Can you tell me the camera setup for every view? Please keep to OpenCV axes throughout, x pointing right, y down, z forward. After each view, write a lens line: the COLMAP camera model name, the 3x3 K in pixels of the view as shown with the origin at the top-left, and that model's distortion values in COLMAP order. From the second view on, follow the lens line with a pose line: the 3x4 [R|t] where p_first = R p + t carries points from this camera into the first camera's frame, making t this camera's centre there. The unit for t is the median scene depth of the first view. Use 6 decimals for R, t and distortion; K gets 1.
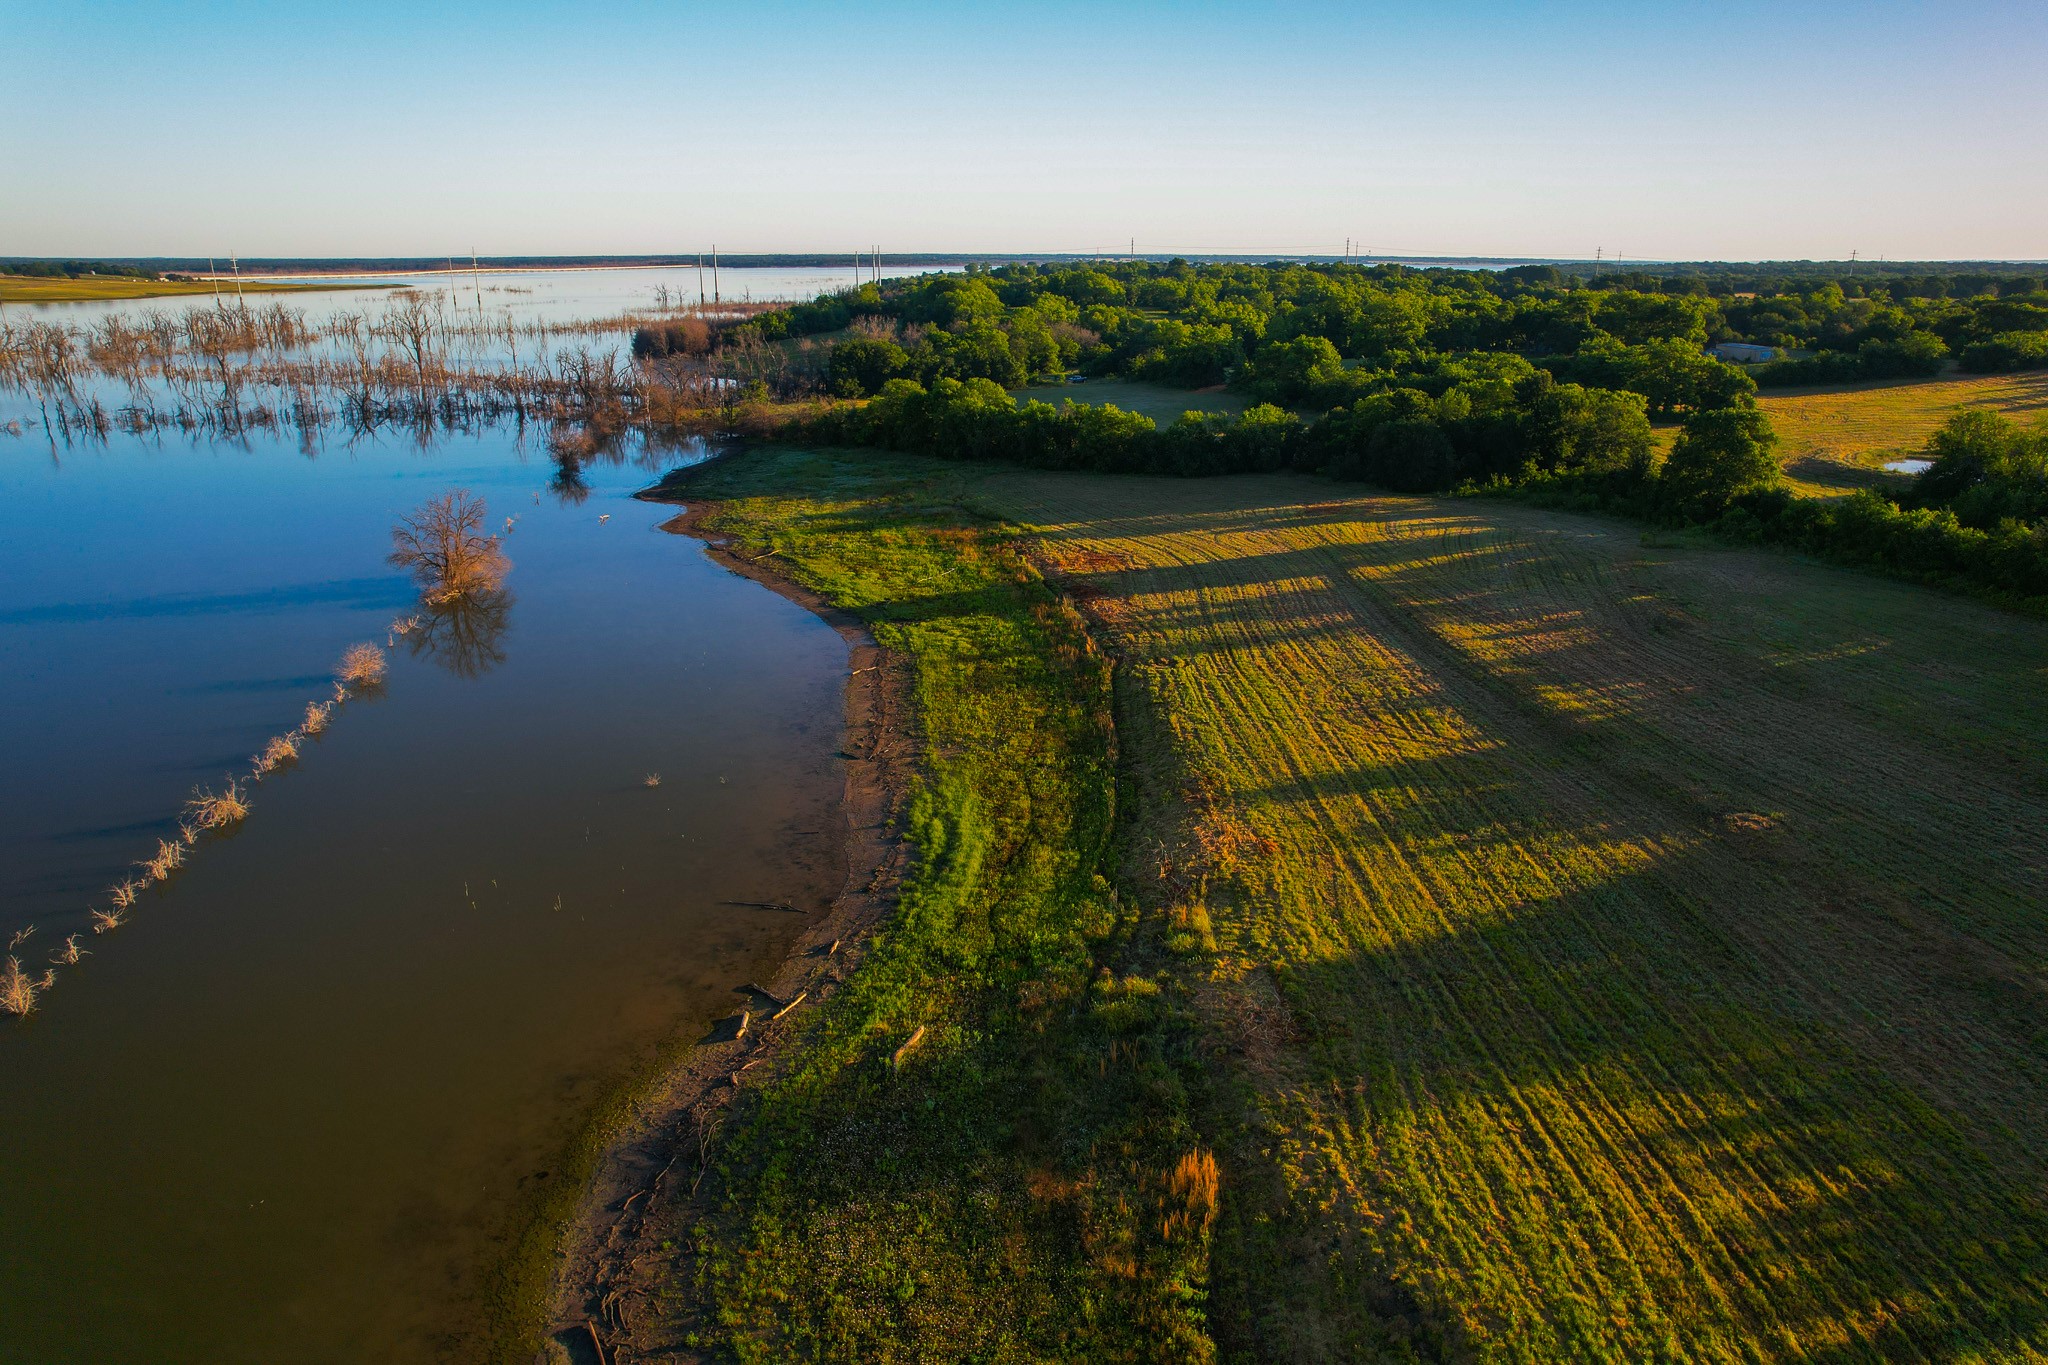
lens RADIAL K [[1322.8, 0, 1022.6], [0, 1322.8, 681.7], [0, 0, 1]] dist [-0.078603, 0.073896]
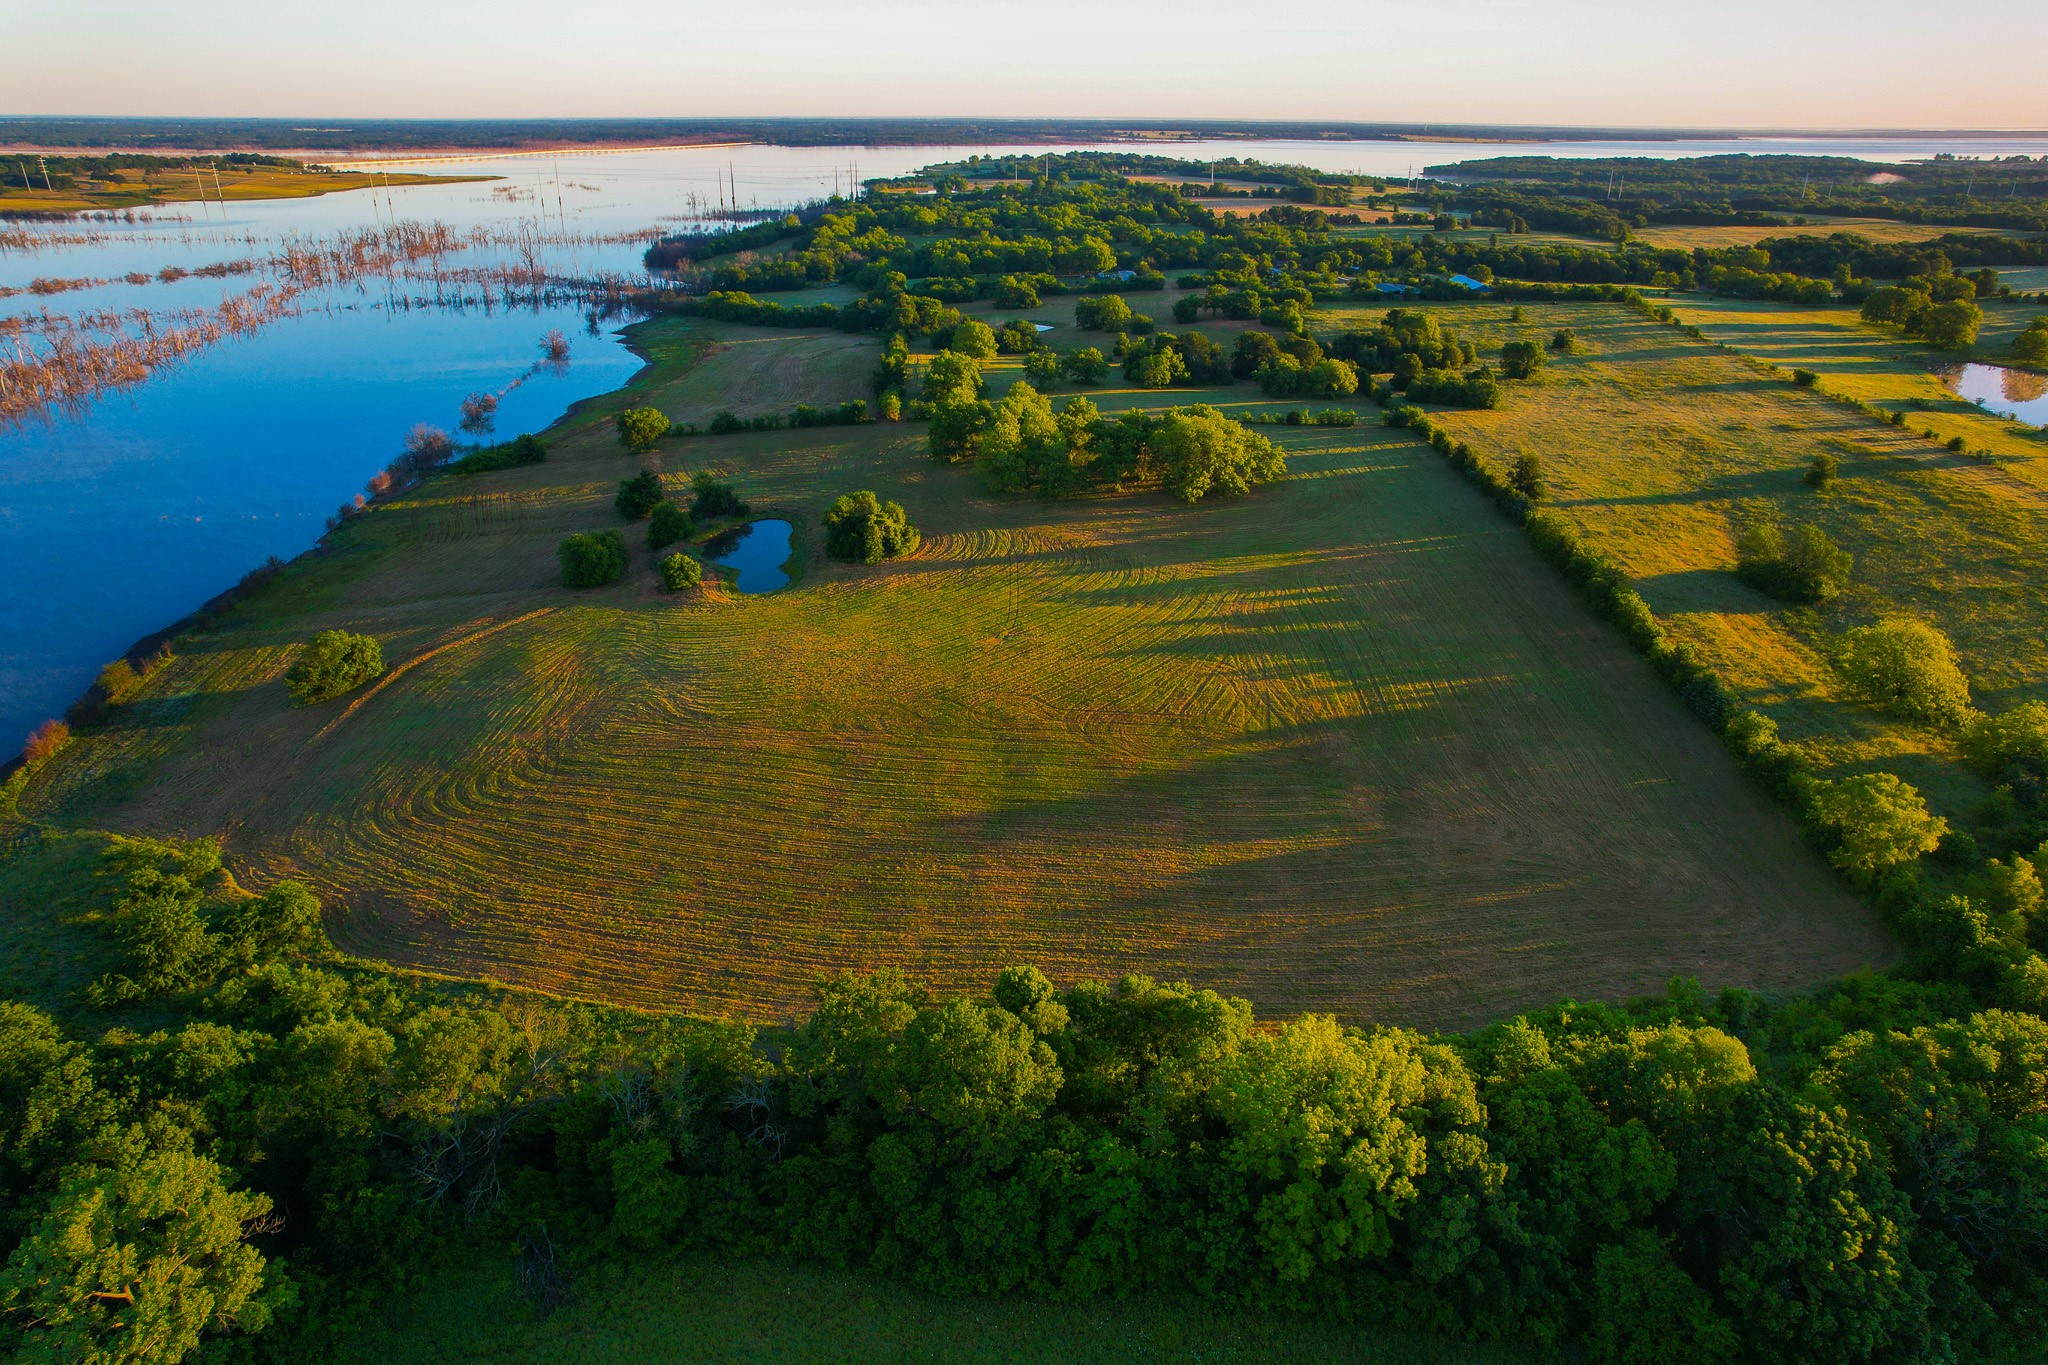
lens RADIAL K [[1322.8, 0, 1021.8], [0, 1322.8, 686.8], [0, 0, 1]] dist [-0.078603, 0.073896]
pose [[0.997950, 0.026364, -0.058313, 0.542786], [-0.020387, 0.994697, 0.100810, 0.222804], [0.060662, -0.099415, 0.993195, -1.294596]]
